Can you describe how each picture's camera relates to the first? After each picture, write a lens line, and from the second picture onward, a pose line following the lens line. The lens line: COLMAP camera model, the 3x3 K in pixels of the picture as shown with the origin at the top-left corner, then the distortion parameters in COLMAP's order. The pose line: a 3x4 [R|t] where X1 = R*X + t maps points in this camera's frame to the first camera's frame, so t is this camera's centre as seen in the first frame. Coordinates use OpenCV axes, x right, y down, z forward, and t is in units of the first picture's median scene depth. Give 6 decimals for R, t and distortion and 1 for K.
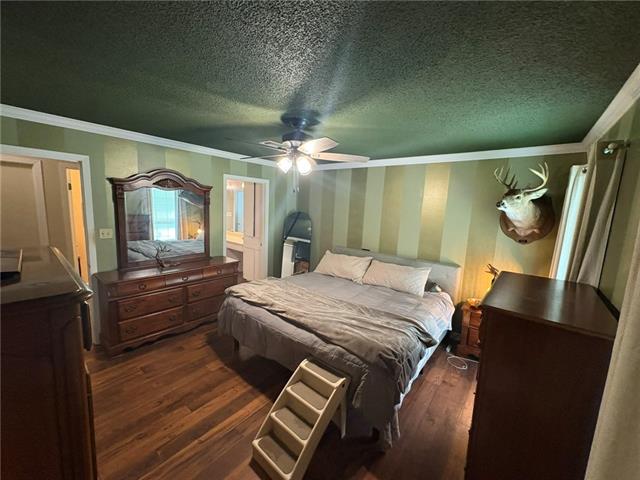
lens RADIAL K [[254.5, 0, 318.8], [0, 254.5, 239.2], [0, 0, 1]] dist [0.003627, -0.000430]
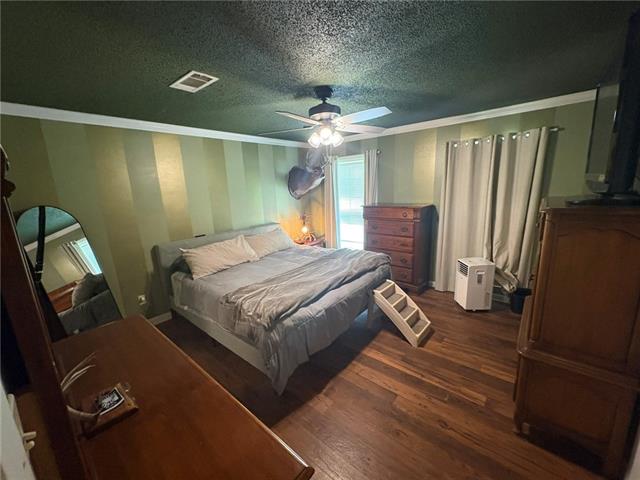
lens RADIAL K [[254.5, 0, 318.1], [0, 254.5, 240.7], [0, 0, 1]] dist [0.003627, -0.000430]
pose [[0.019323, -0.254000, 0.967011, -1.276127], [0.178563, 0.952518, 0.246625, -0.167873], [-0.983739, 0.167907, 0.063761, 1.130347]]
